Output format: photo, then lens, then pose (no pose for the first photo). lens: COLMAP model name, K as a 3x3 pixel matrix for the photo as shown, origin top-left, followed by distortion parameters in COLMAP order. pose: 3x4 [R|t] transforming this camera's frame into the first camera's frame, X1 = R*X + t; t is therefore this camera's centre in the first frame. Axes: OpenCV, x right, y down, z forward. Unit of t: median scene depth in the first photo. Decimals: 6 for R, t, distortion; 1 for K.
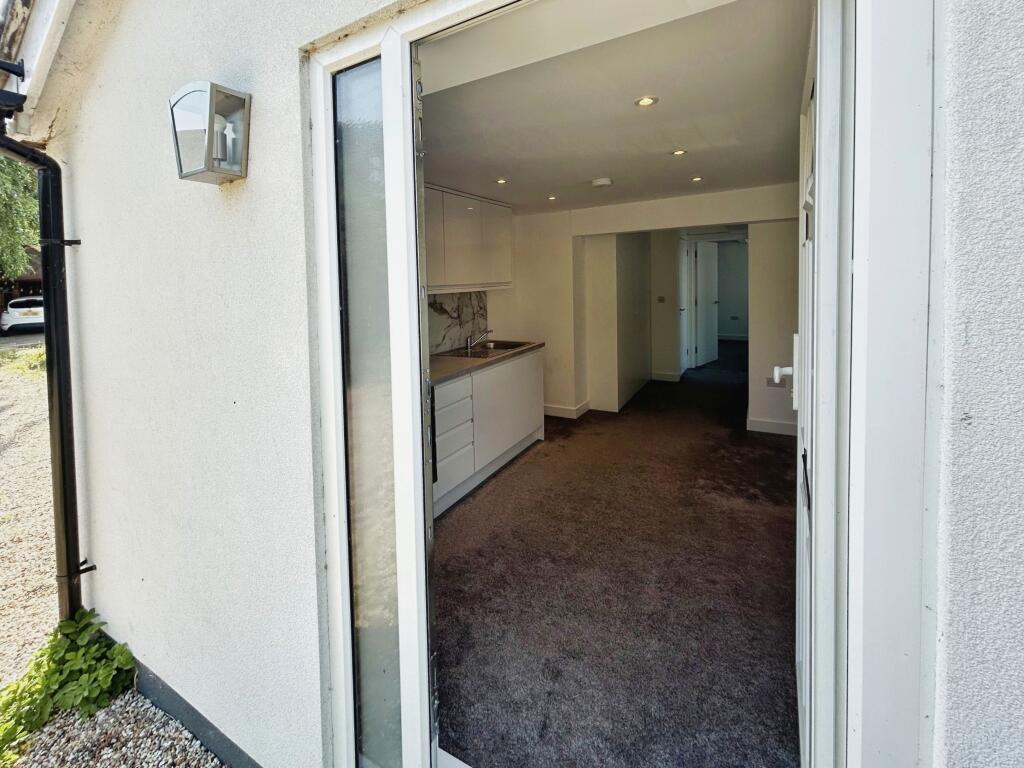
lens RADIAL K [[421.2, 0, 513.0], [0, 421.2, 355.5], [0, 0, 1]] dist [0.000177, 0.000012]
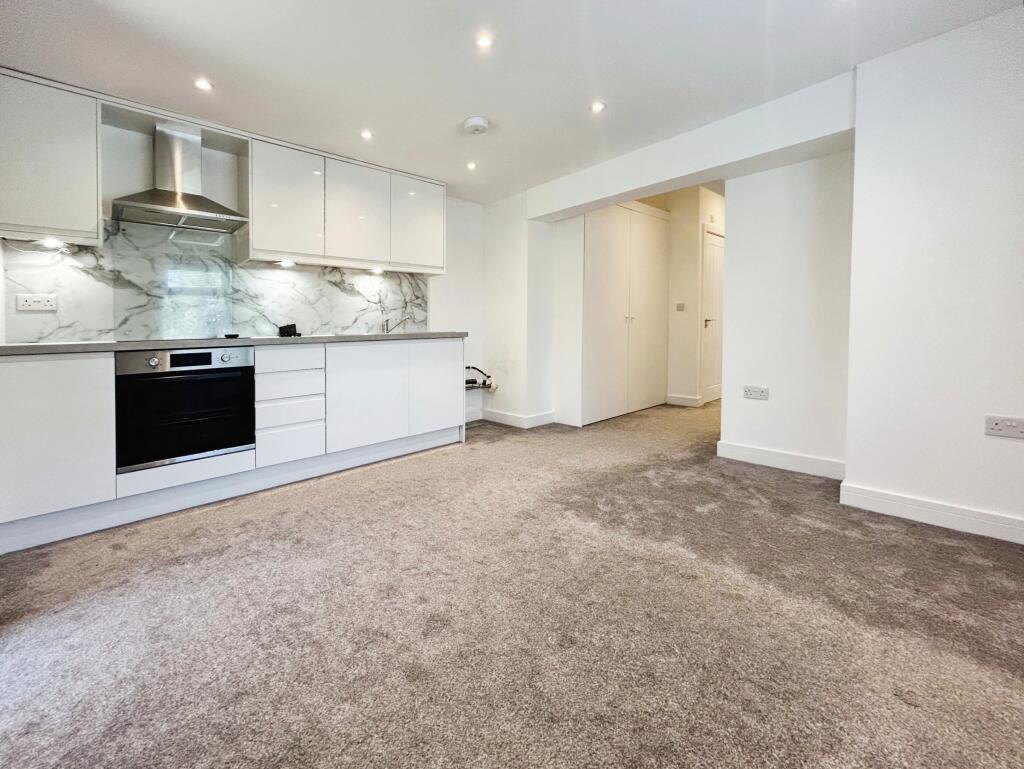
lens RADIAL K [[414.6, 0, 512.0], [0, 414.6, 384.5], [0, 0, 1]] dist [0.001256, 0.000156]
pose [[0.954879, 0.058699, -0.291136, 0.555596], [-0.068121, 0.997427, -0.022322, 0.120718], [0.289076, 0.041147, 0.956421, 0.240614]]
